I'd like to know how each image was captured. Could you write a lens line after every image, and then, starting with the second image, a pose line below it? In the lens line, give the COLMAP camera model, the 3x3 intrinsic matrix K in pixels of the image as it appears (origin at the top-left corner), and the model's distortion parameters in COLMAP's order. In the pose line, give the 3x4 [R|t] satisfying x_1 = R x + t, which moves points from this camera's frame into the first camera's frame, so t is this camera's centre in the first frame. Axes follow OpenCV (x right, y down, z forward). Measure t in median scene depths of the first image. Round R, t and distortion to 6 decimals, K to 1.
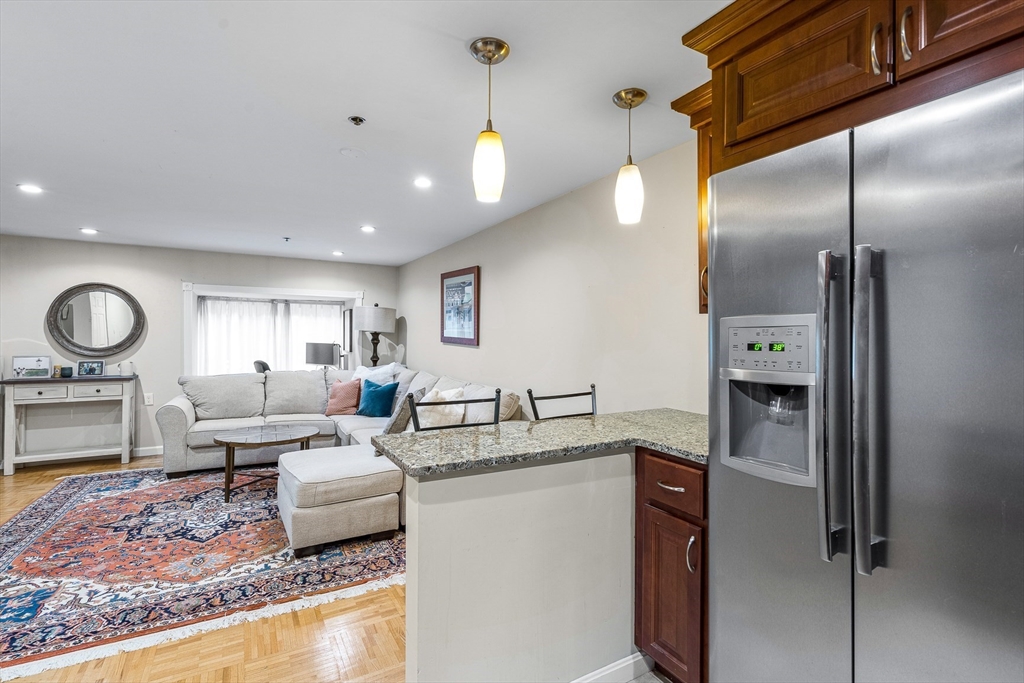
lens RADIAL K [[478.7, 0, 510.2], [0, 478.7, 335.1], [0, 0, 1]] dist [-0.000313, 0.000353]
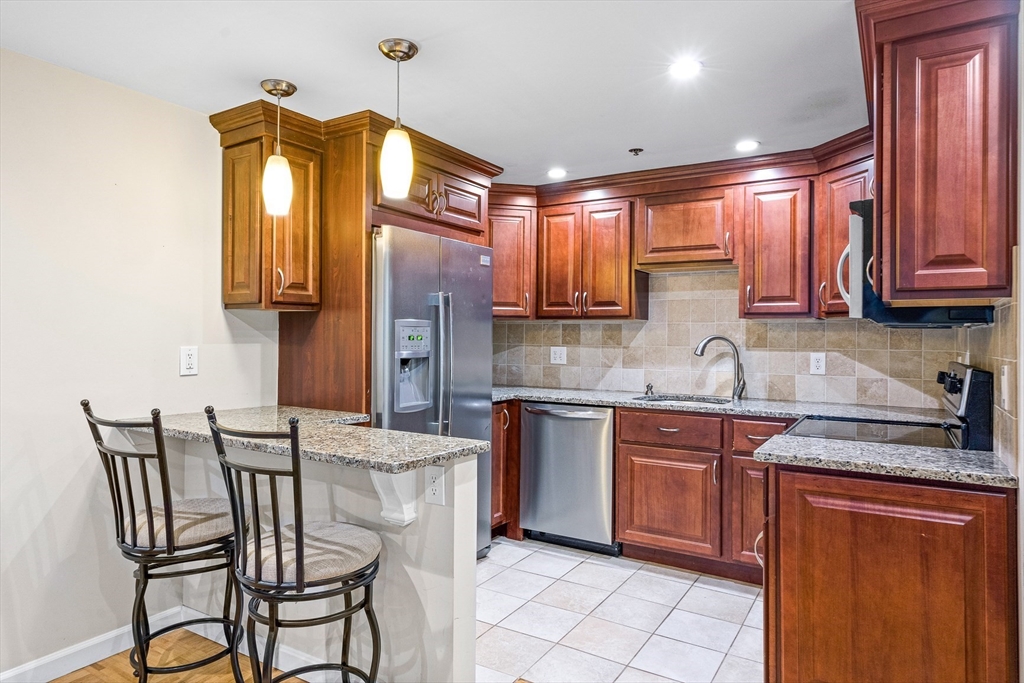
lens RADIAL K [[618.8, 0, 512.7], [0, 618.8, 332.2], [0, 0, 1]] dist [0.009587, 0.000609]
pose [[-0.482601, 0.000547, 0.875840, -0.581933], [-0.015654, 0.999835, -0.009251, 0.006676], [-0.875701, -0.018175, -0.482512, 0.625797]]
